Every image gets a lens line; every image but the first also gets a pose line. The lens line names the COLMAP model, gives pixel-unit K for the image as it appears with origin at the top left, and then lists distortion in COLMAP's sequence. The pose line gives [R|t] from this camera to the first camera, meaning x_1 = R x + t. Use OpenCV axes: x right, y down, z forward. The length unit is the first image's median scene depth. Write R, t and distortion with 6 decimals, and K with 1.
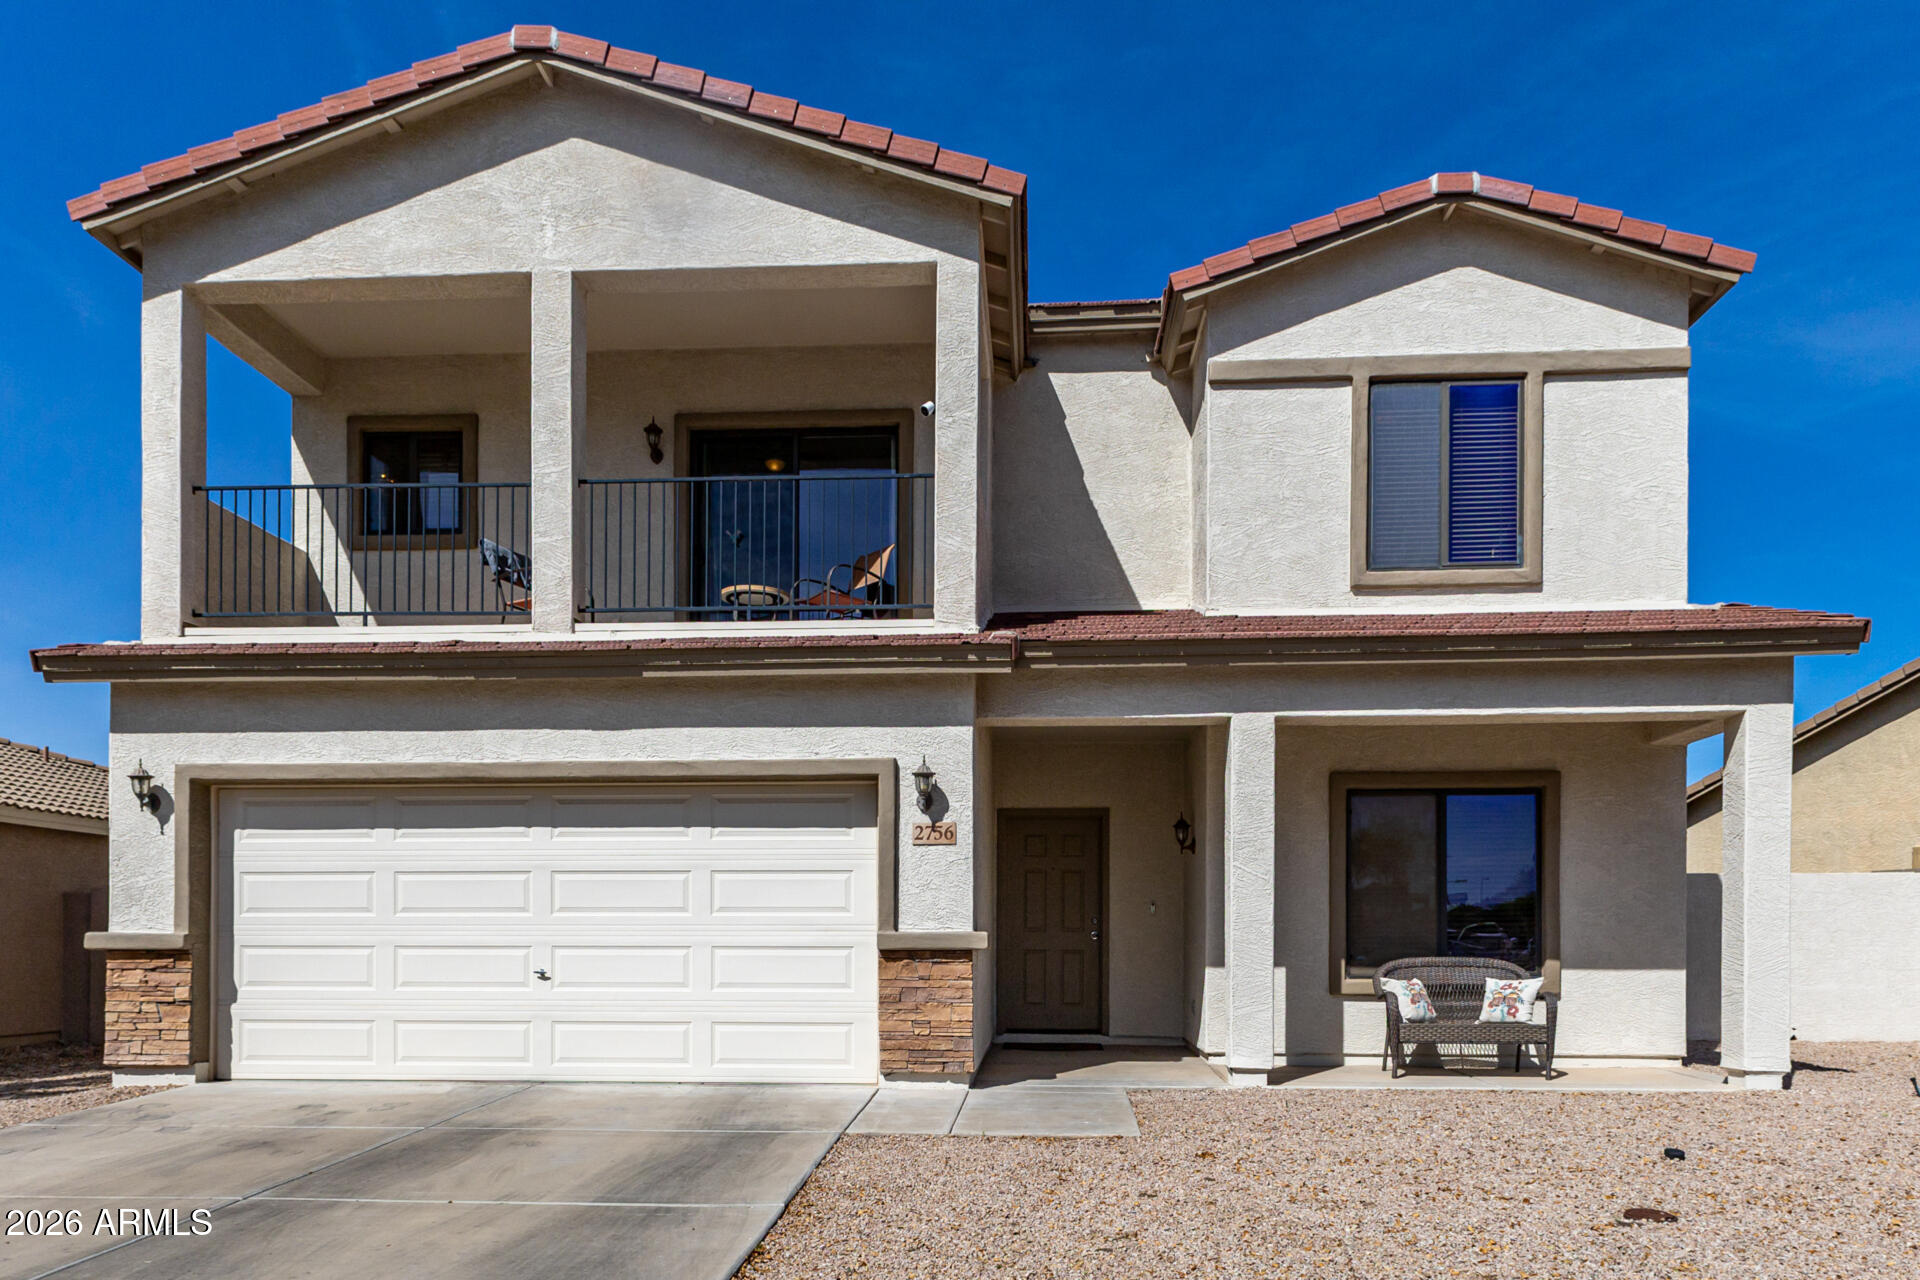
lens RADIAL K [[848.1, 0, 956.1], [0, 848.1, 630.1], [0, 0, 1]] dist [-0.000886, 0.000443]
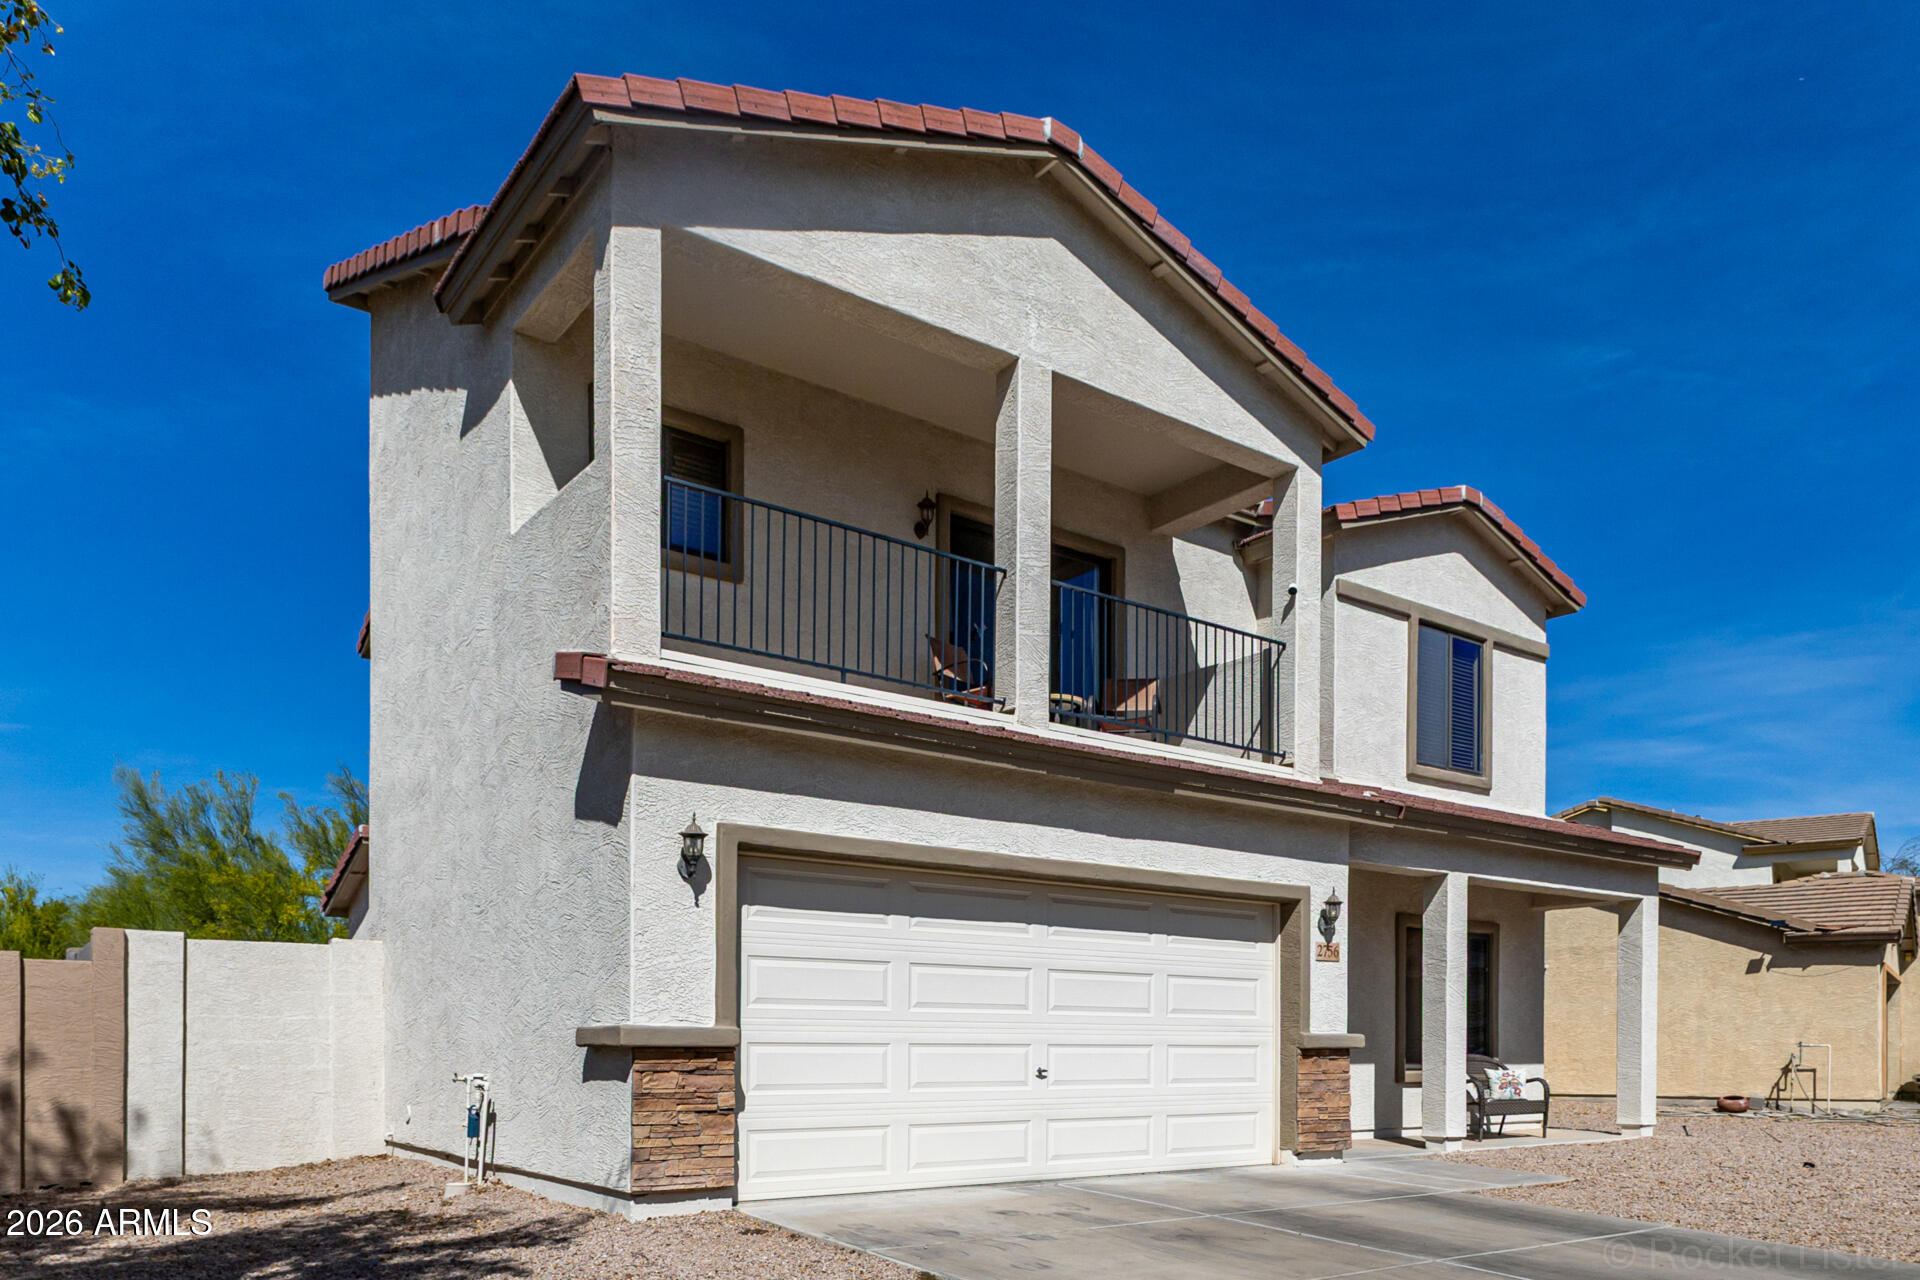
lens RADIAL K [[891.3, 0, 960.7], [0, 891.3, 688.6], [0, 0, 1]] dist [-0.004777, 0.000079]
pose [[0.871251, 0.185220, 0.454550, -1.007781], [-0.173676, 0.982490, -0.067454, 0.041758], [-0.459085, -0.020175, 0.888163, 0.104430]]
